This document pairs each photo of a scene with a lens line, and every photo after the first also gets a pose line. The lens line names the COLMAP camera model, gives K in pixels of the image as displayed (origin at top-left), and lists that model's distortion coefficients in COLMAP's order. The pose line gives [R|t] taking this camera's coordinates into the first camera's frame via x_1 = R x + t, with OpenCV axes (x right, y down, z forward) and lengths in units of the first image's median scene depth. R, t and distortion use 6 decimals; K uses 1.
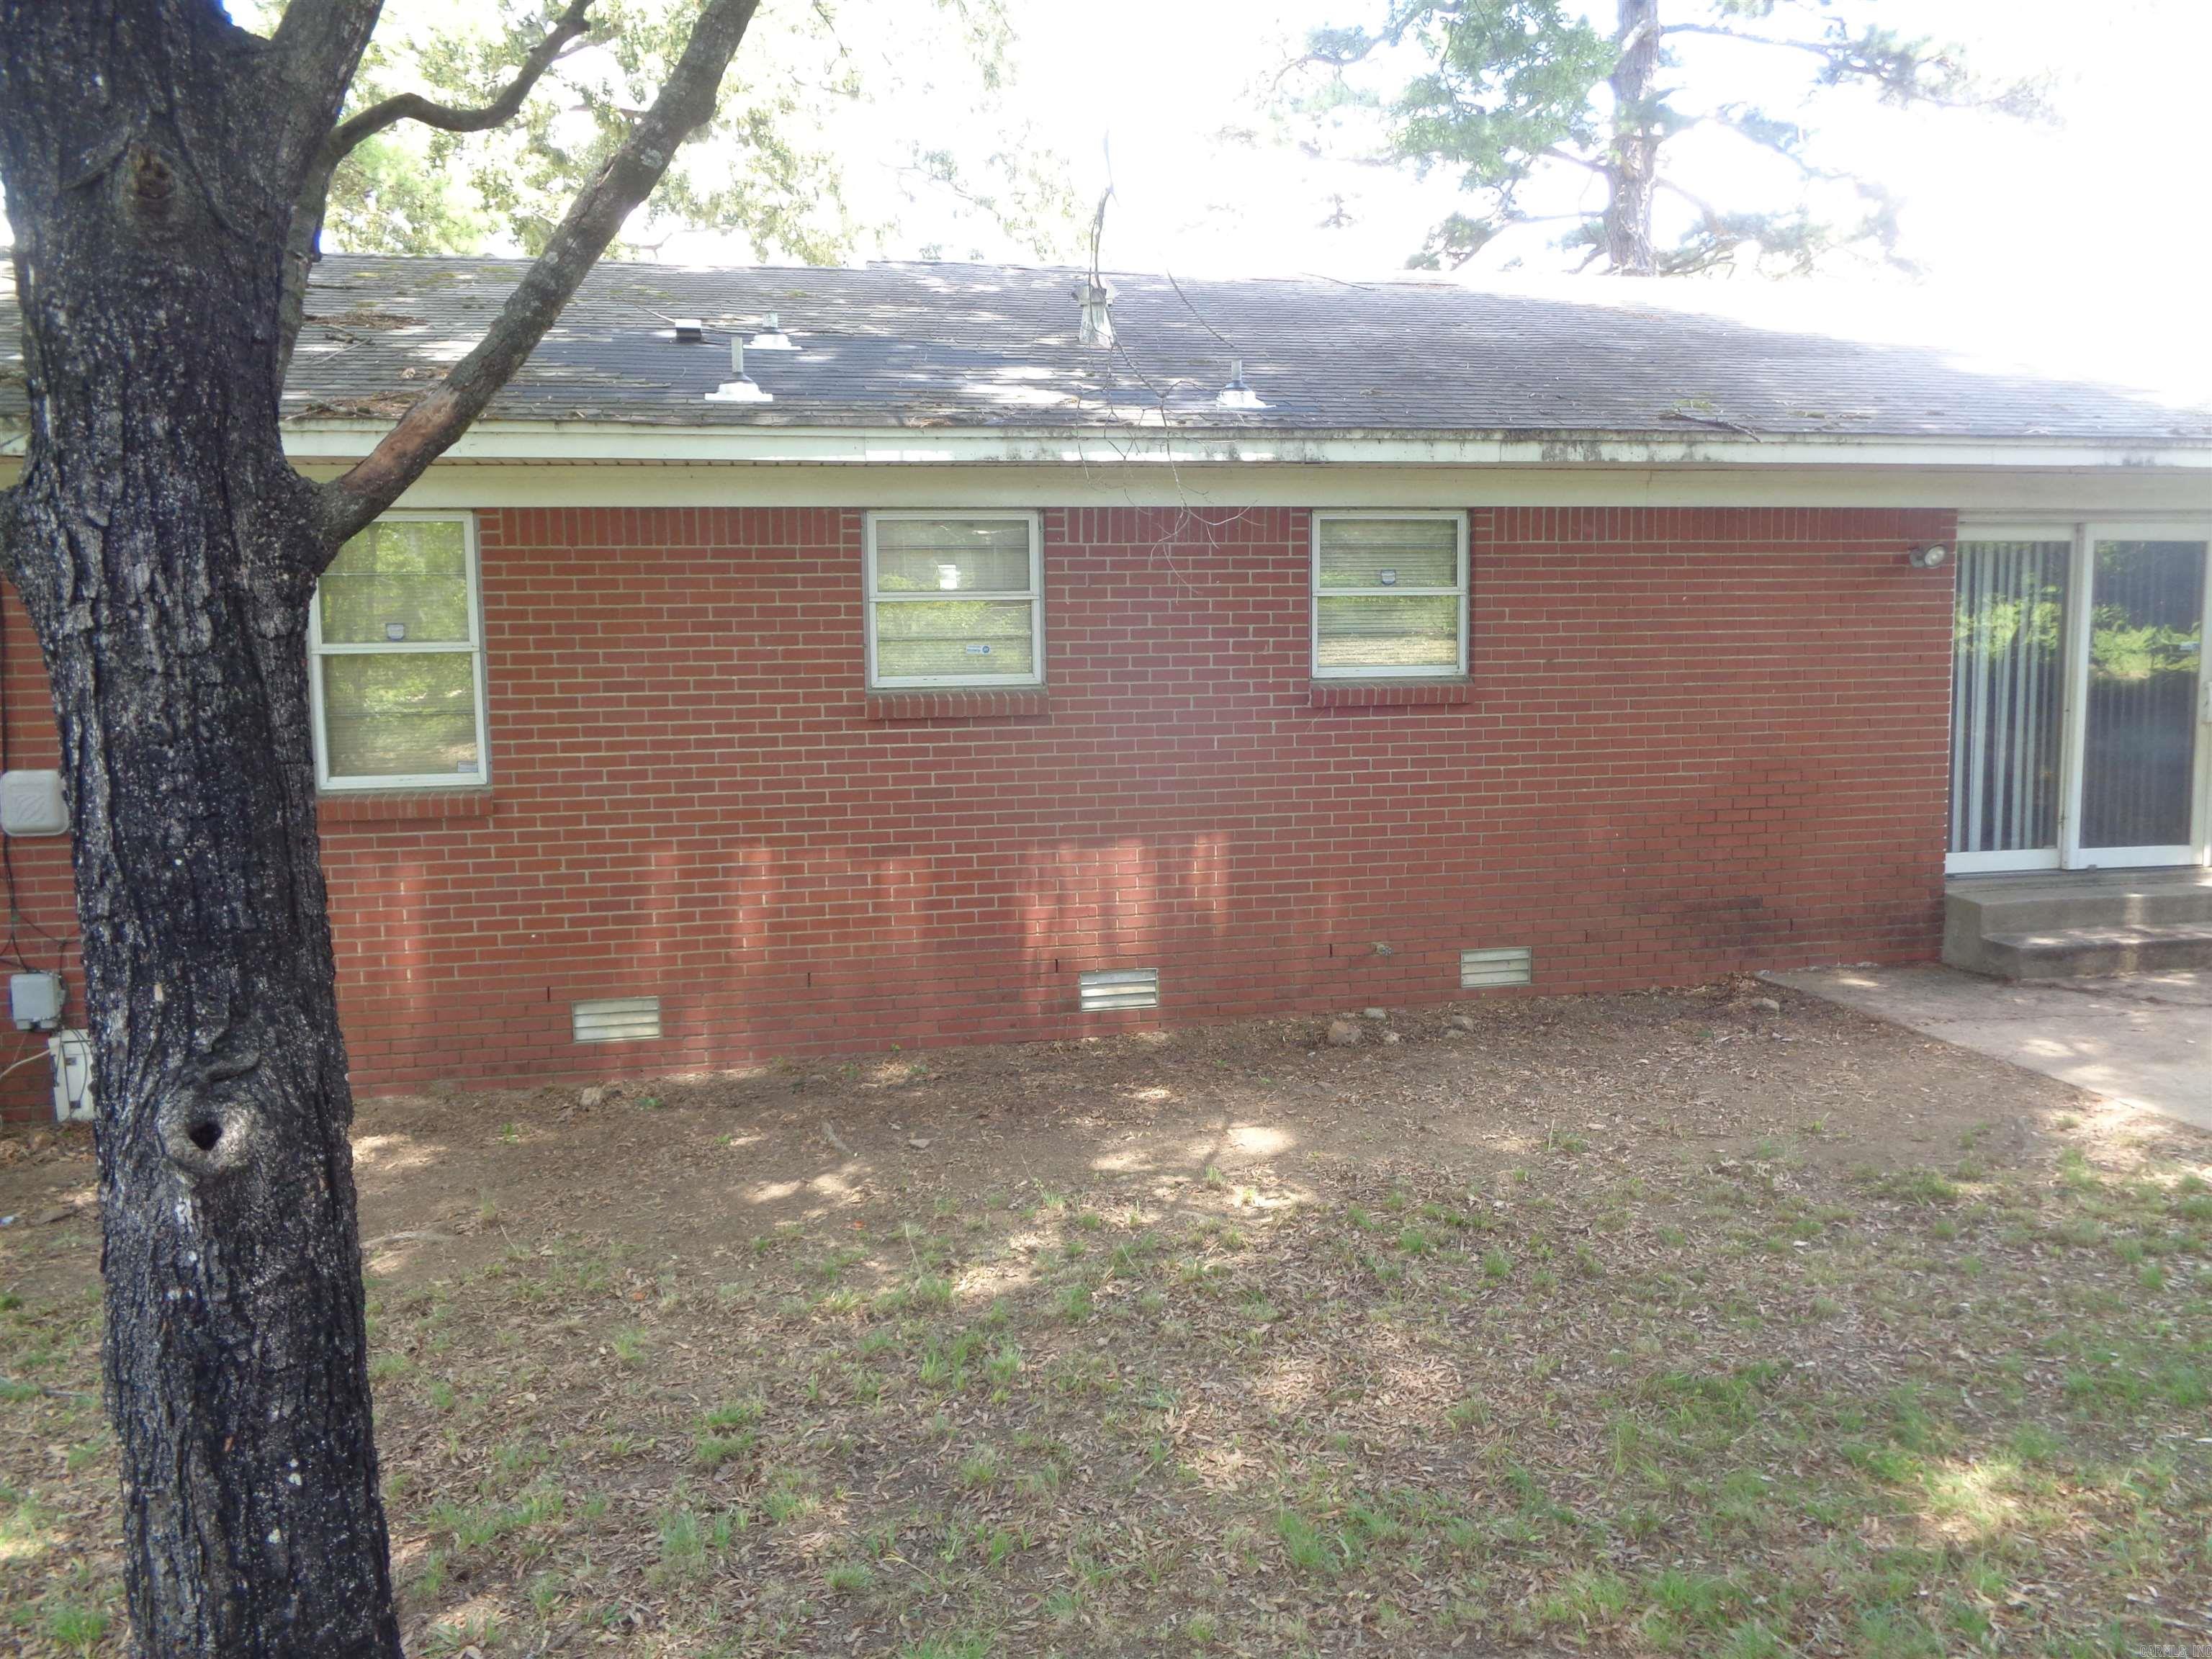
lens RADIAL K [[1734.8, 0, 1107.1], [0, 1734.8, 830.0], [0, 0, 1]] dist [-0.011831, 0.002760]
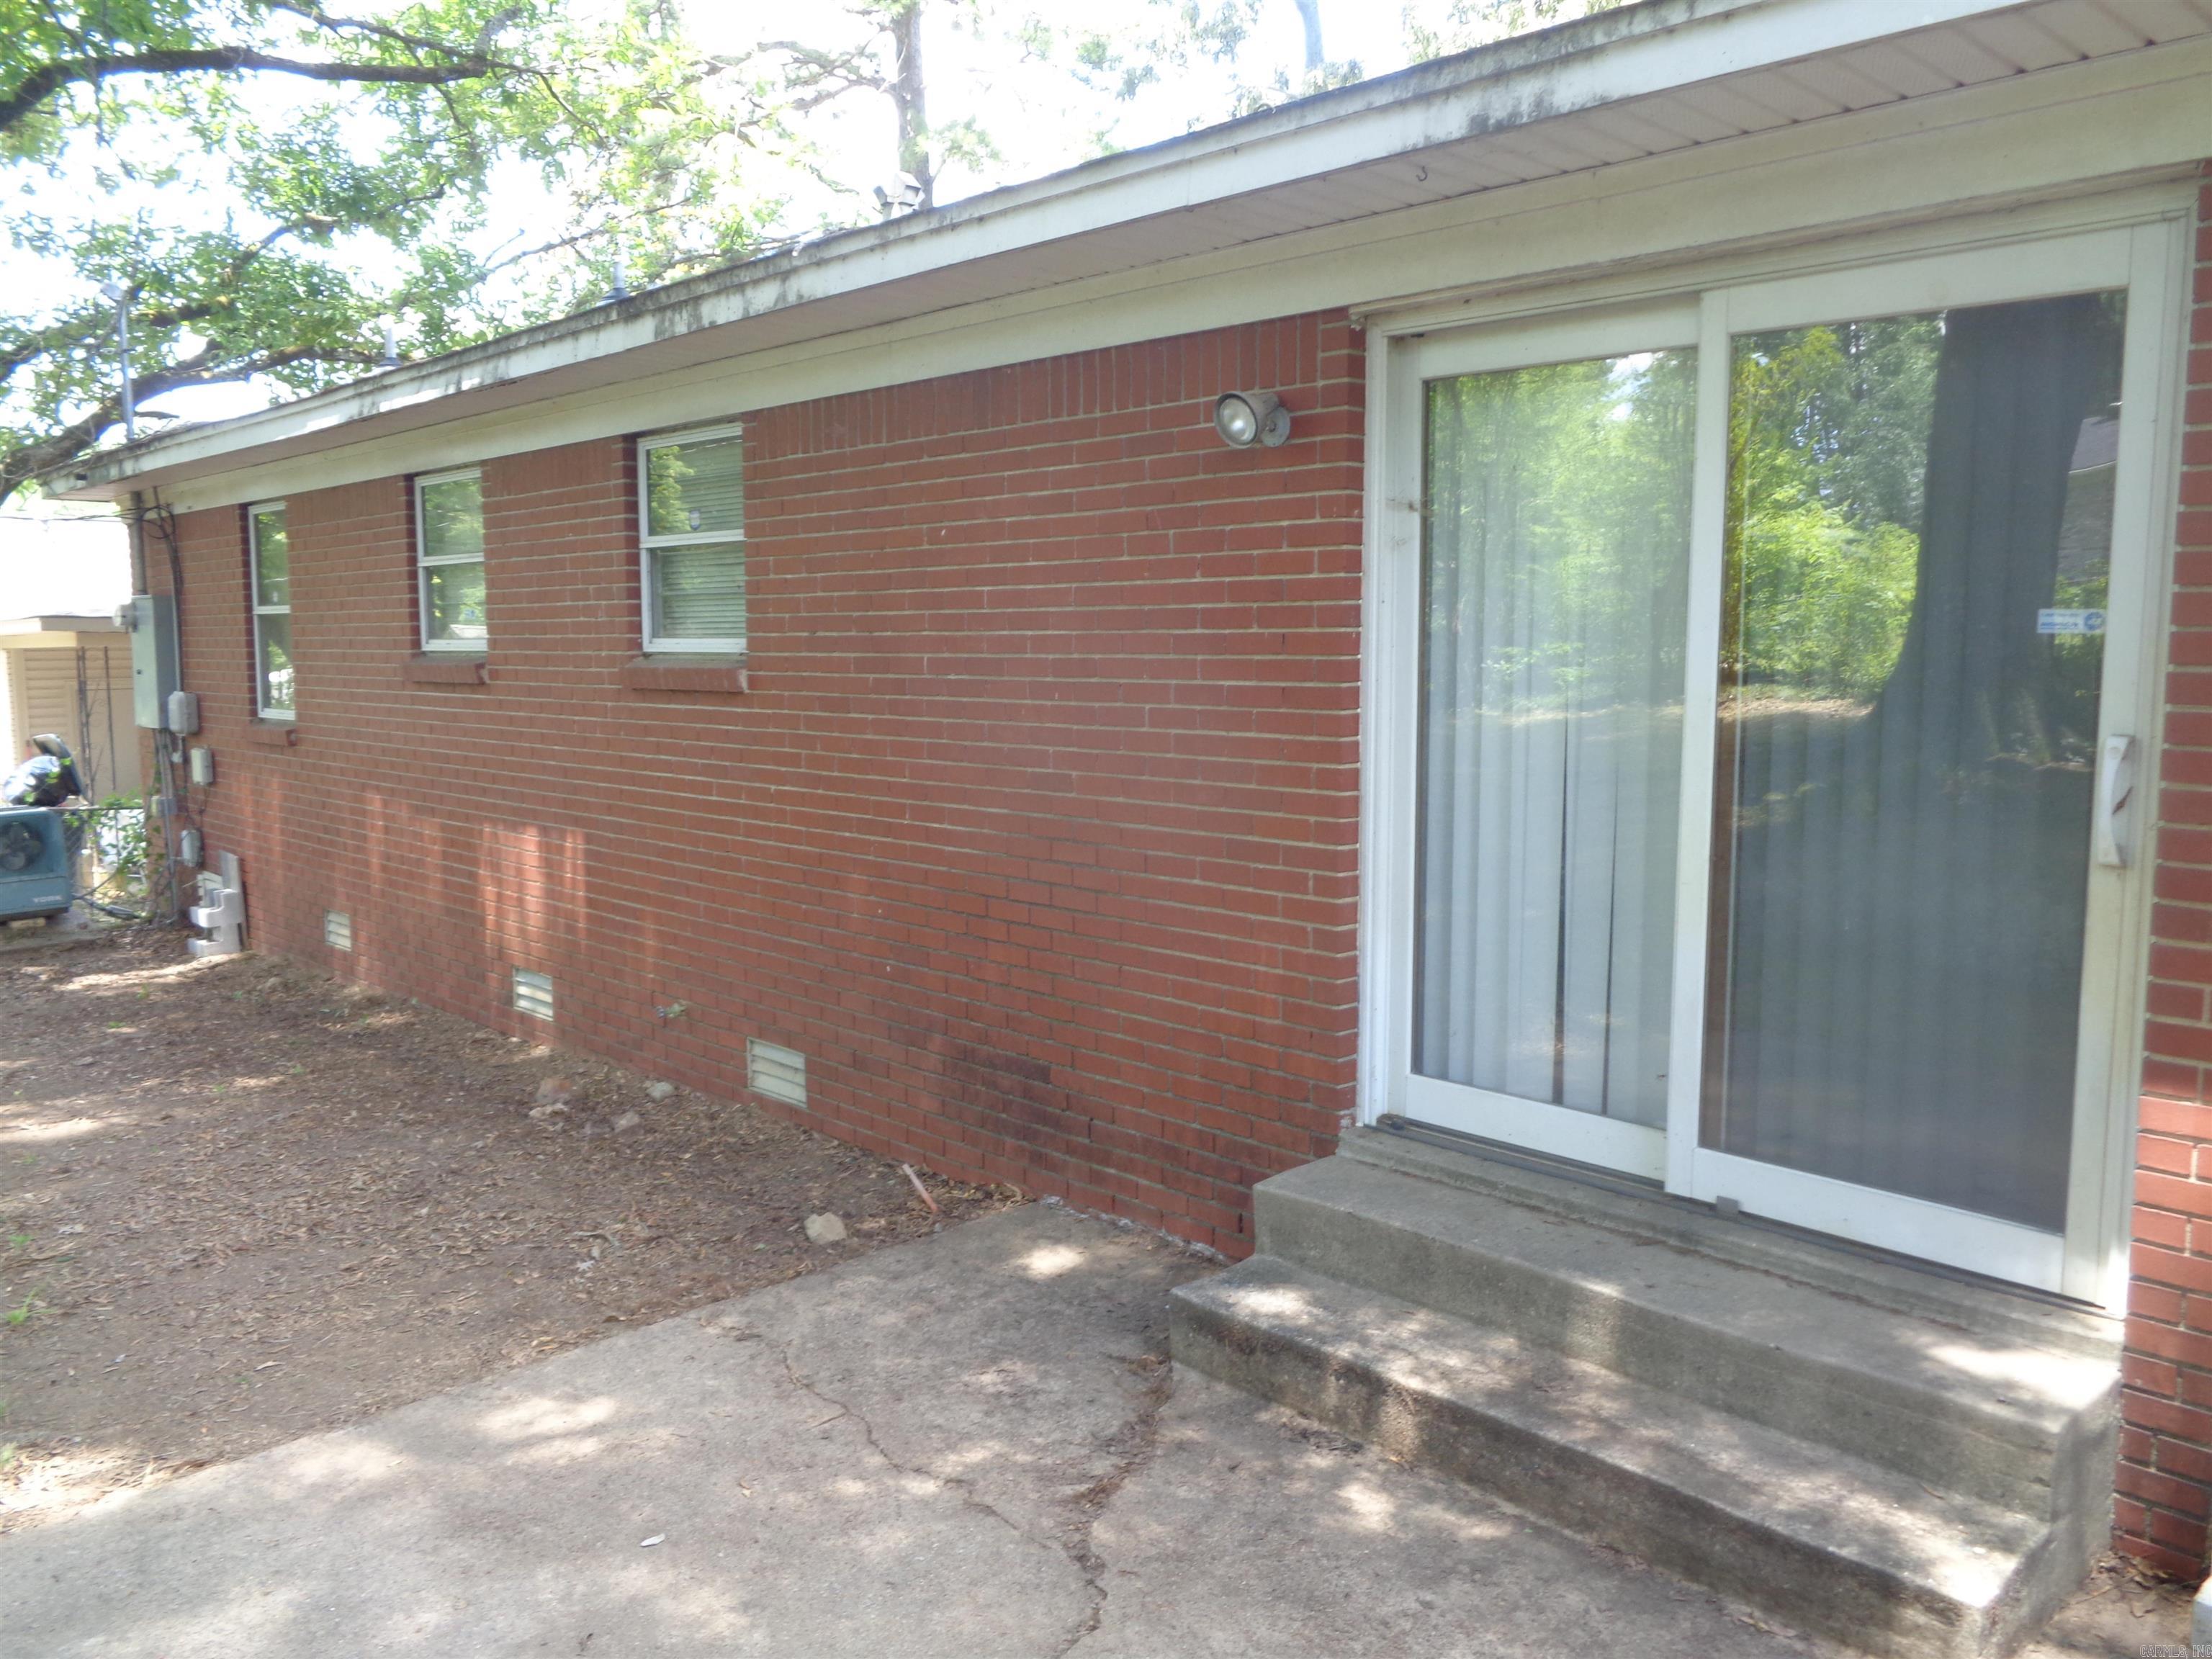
lens RADIAL K [[1734.8, 0, 1107.3], [0, 1734.8, 825.7], [0, 0, 1]] dist [-0.011831, 0.002760]
pose [[0.527084, 0.103151, -0.843529, 0.878999], [-0.110183, 0.992523, 0.052522, -0.071385], [0.842640, 0.065260, 0.534509, 0.737118]]
